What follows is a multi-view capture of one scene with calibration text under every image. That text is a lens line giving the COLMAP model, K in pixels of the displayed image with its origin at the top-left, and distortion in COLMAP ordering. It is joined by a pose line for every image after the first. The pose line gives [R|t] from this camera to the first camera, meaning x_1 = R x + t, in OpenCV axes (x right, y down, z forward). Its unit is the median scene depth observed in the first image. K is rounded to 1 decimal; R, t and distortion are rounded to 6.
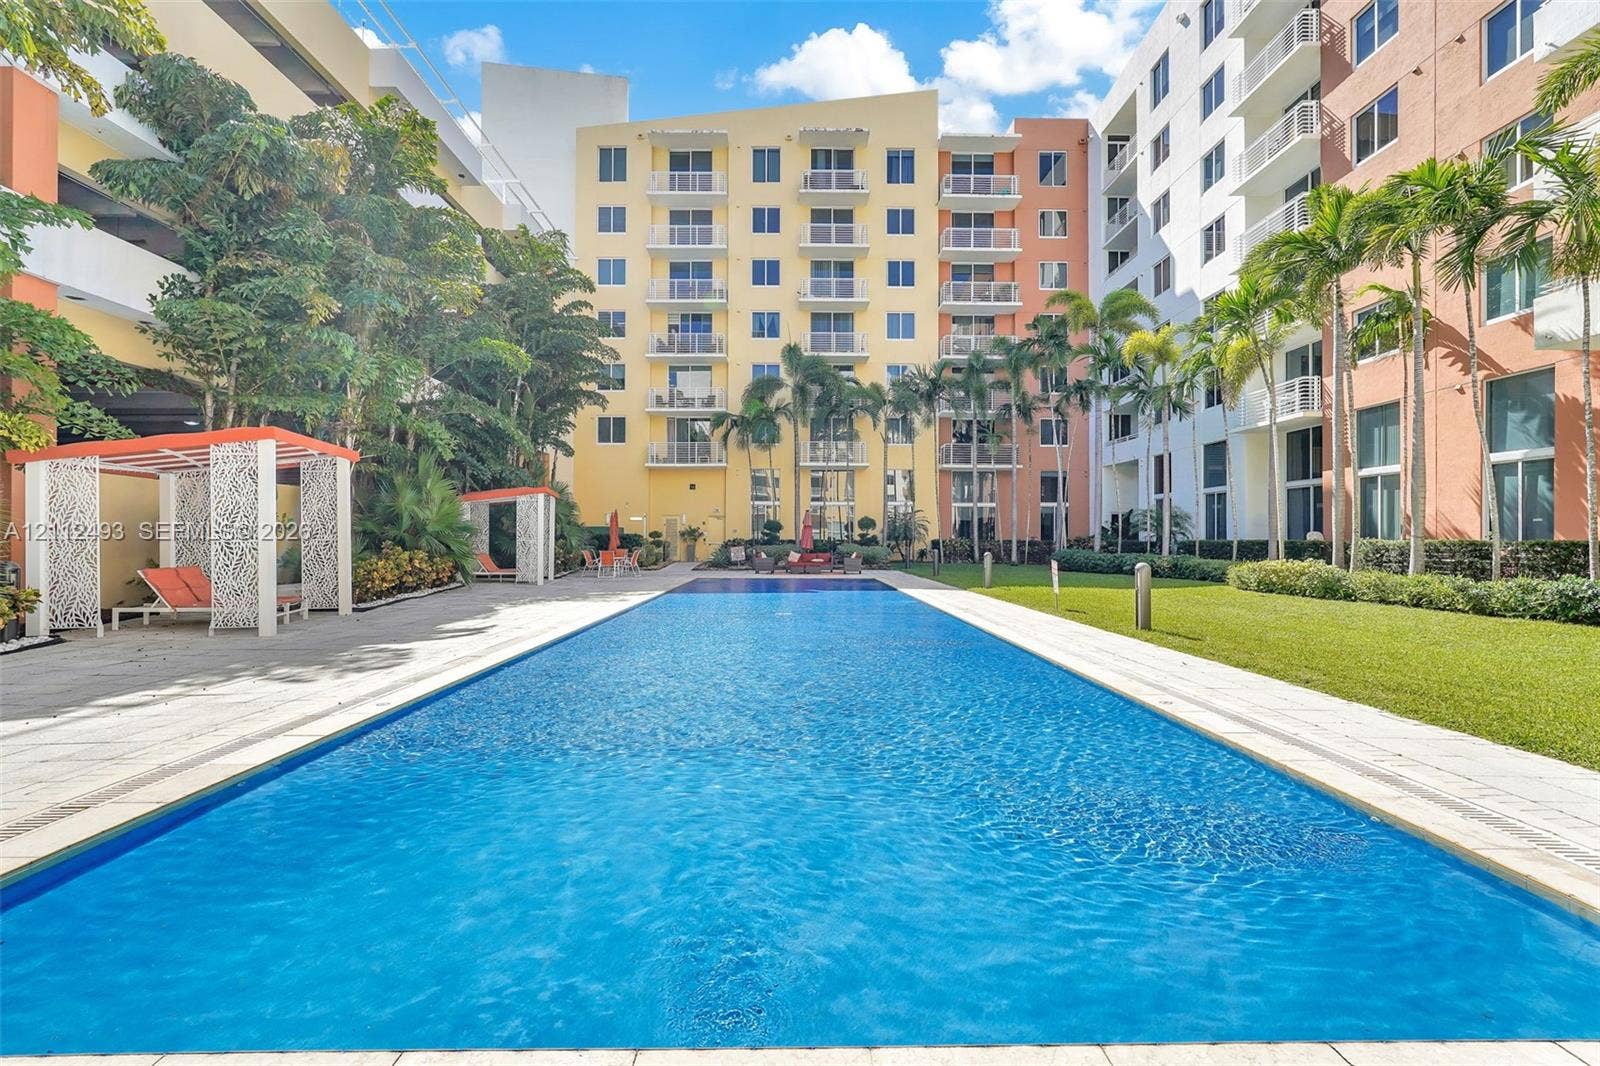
lens RADIAL K [[706.7, 0, 790.9], [0, 706.7, 522.1], [0, 0, 1]] dist [-0.002218, 0.004776]
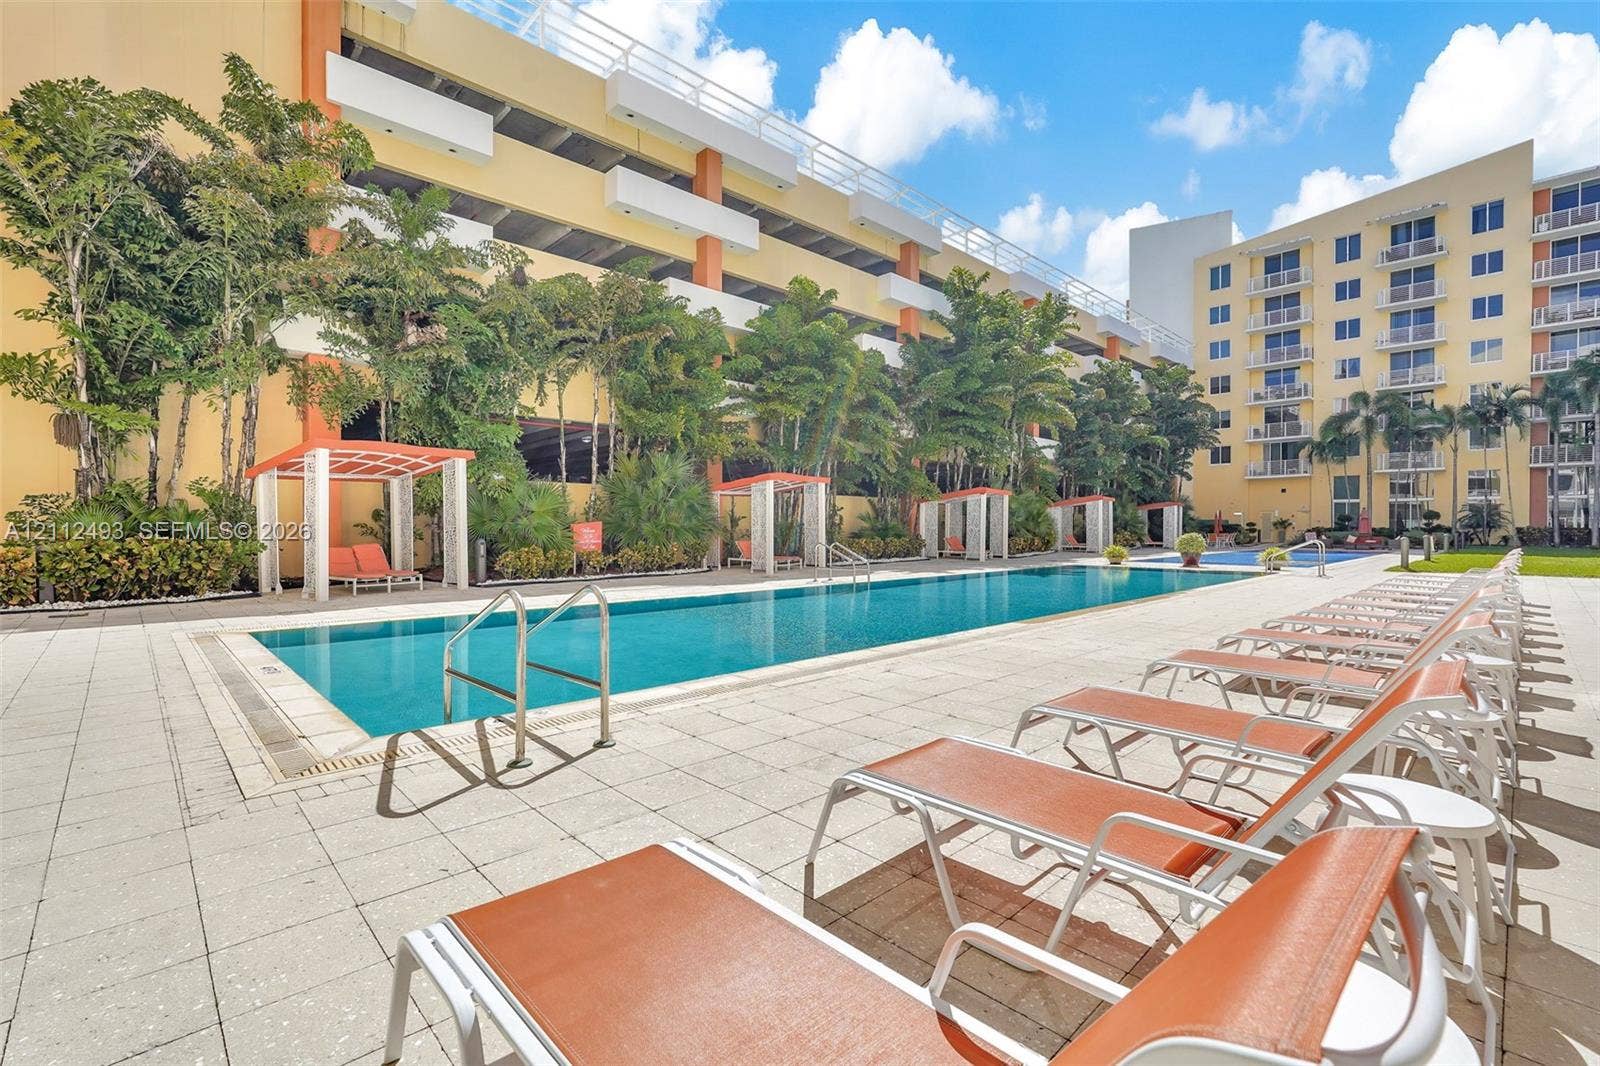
lens RADIAL K [[706.7, 0, 810.2], [0, 706.7, 535.1], [0, 0, 1]] dist [-0.002218, 0.004776]
pose [[0.698502, 0.004081, -0.715597, 0.217025], [0.019593, 0.999500, 0.024825, -0.015128], [0.715340, -0.031361, 0.698072, -0.692553]]
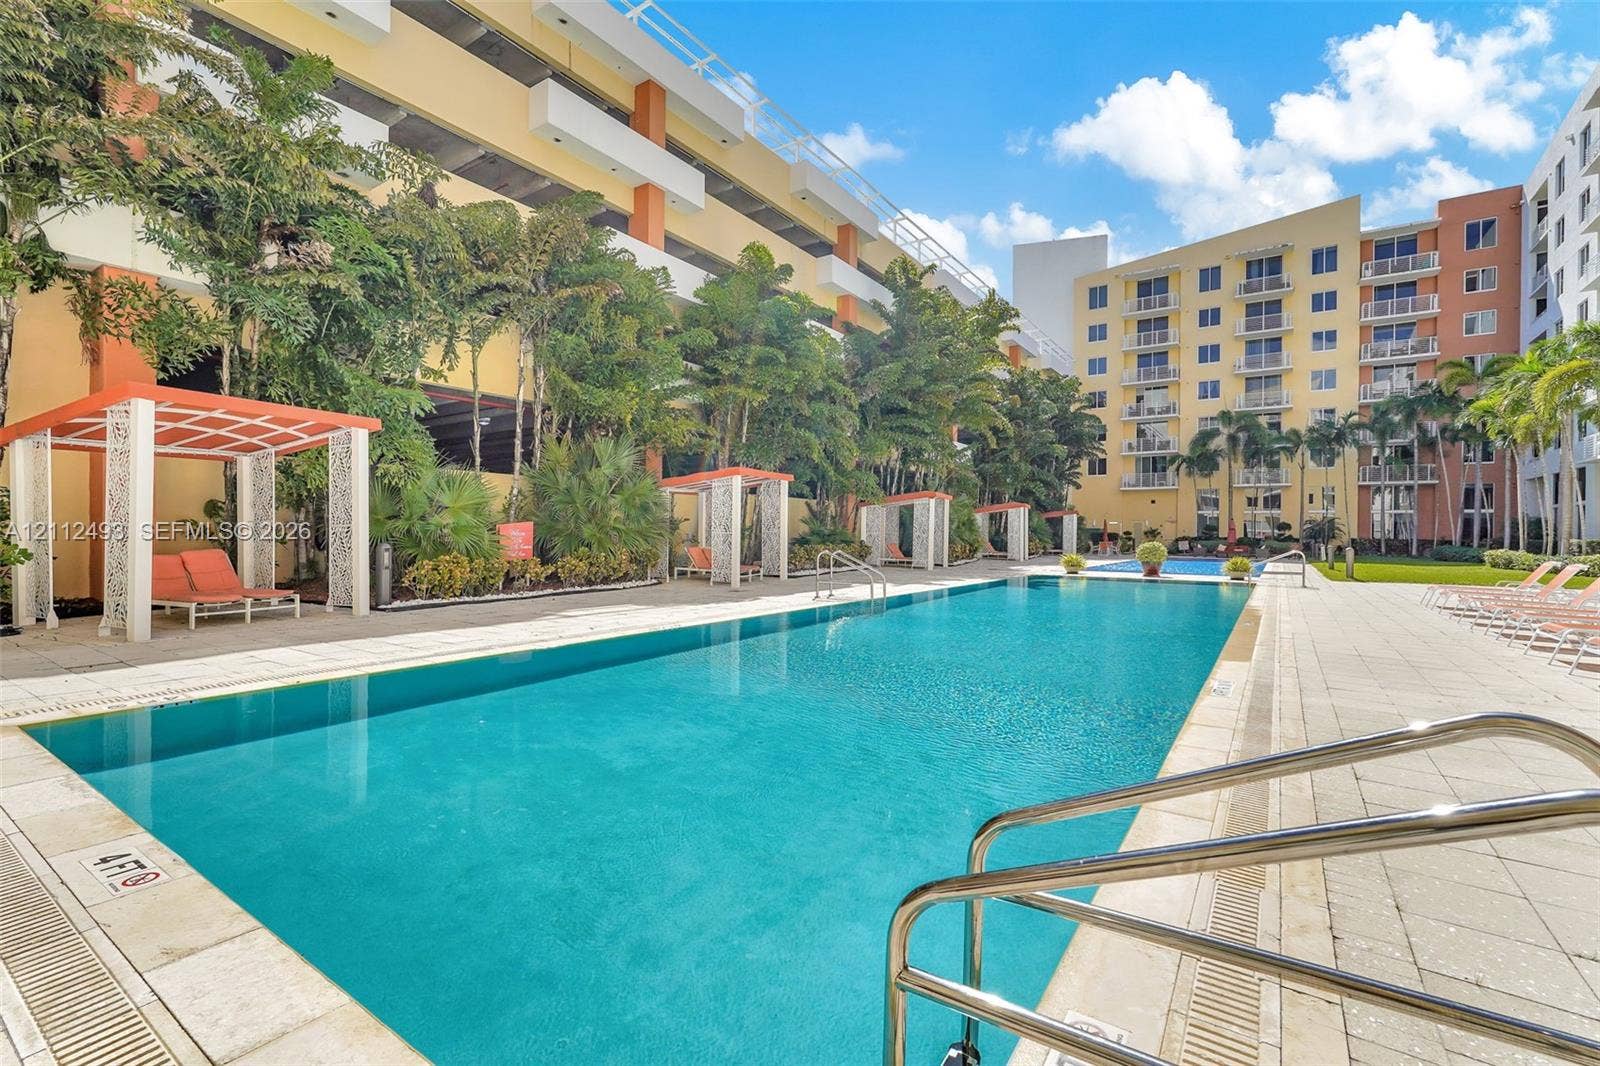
lens RADIAL K [[706.7, 0, 804.7], [0, 706.7, 533.6], [0, 0, 1]] dist [-0.002218, 0.004776]
pose [[0.825424, 0.005804, -0.564484, 0.101396], [0.005970, 0.999801, 0.019009, -0.015121], [0.564482, -0.019061, 0.825225, -0.687117]]
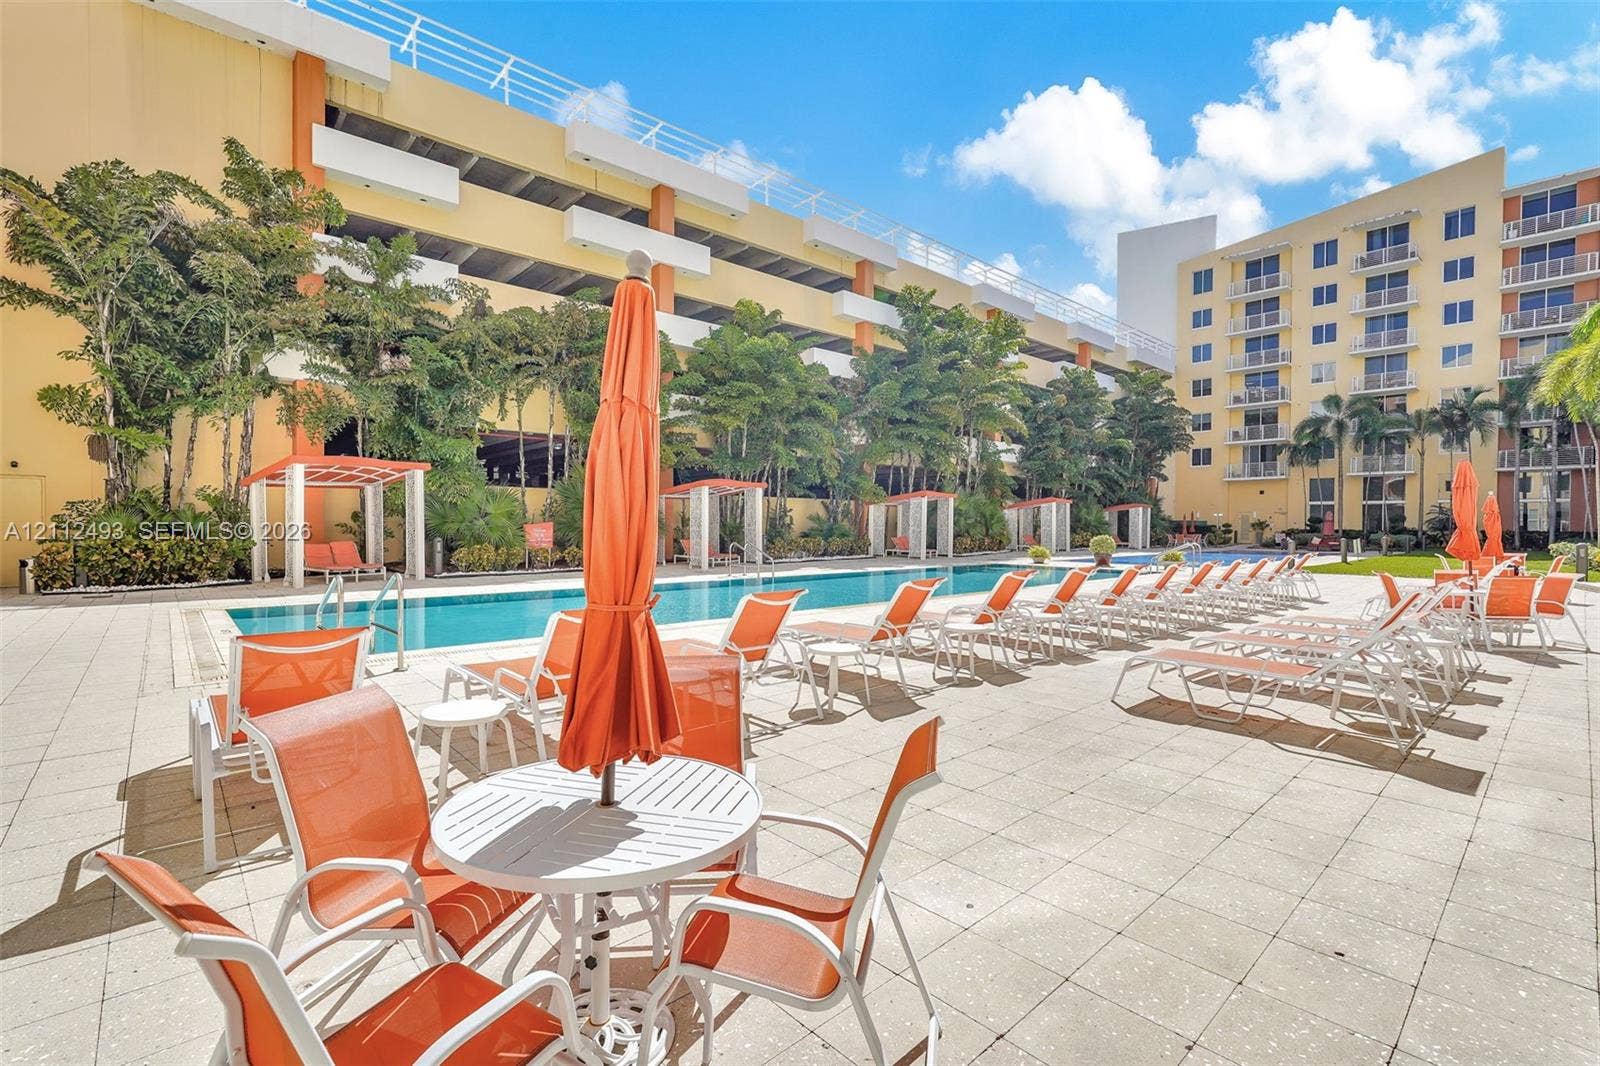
lens RADIAL K [[706.7, 0, 804.9], [0, 706.7, 536.6], [0, 0, 1]] dist [-0.002218, 0.004776]
pose [[0.669129, 0.015372, -0.742988, 0.317551], [0.013240, 0.999381, 0.032601, -0.019485], [0.743029, -0.031651, 0.668511, -0.679959]]
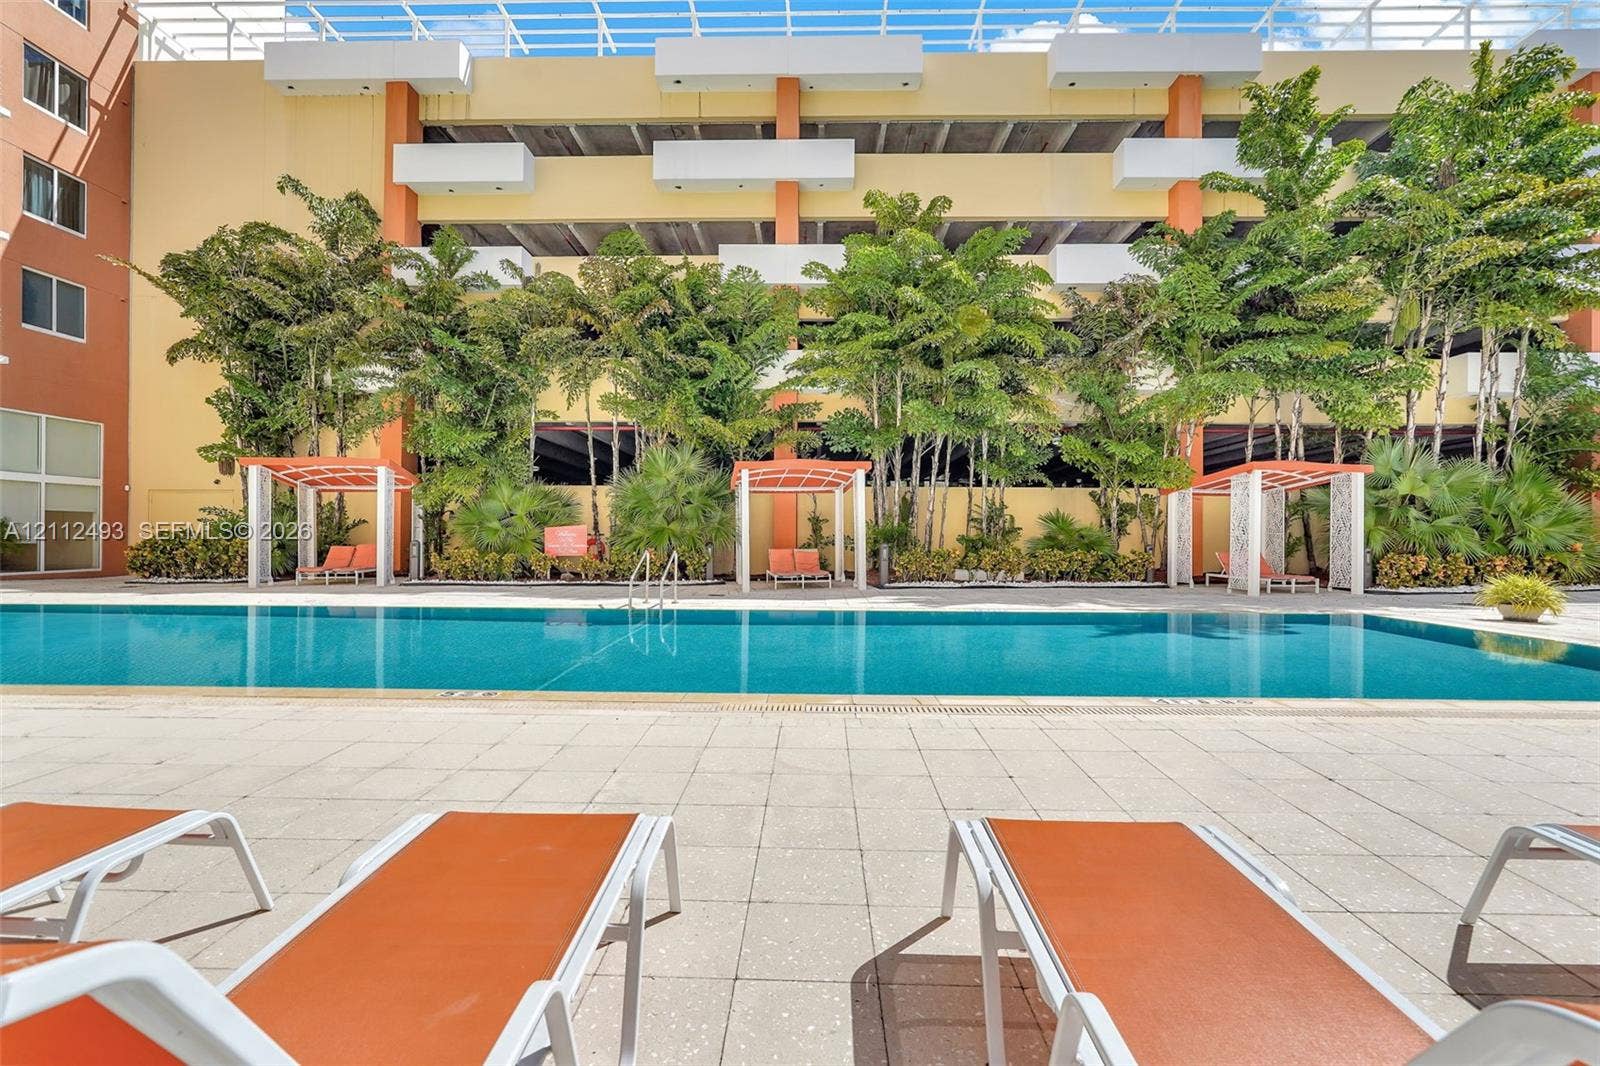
lens RADIAL K [[706.7, 0, 807.3], [0, 706.7, 532.4], [0, 0, 1]] dist [-0.002218, 0.004776]
pose [[-0.016599, -0.006698, -0.999840, 0.225762], [0.017815, 0.999817, -0.006994, -0.003515], [0.999704, -0.017928, -0.016476, -0.294330]]
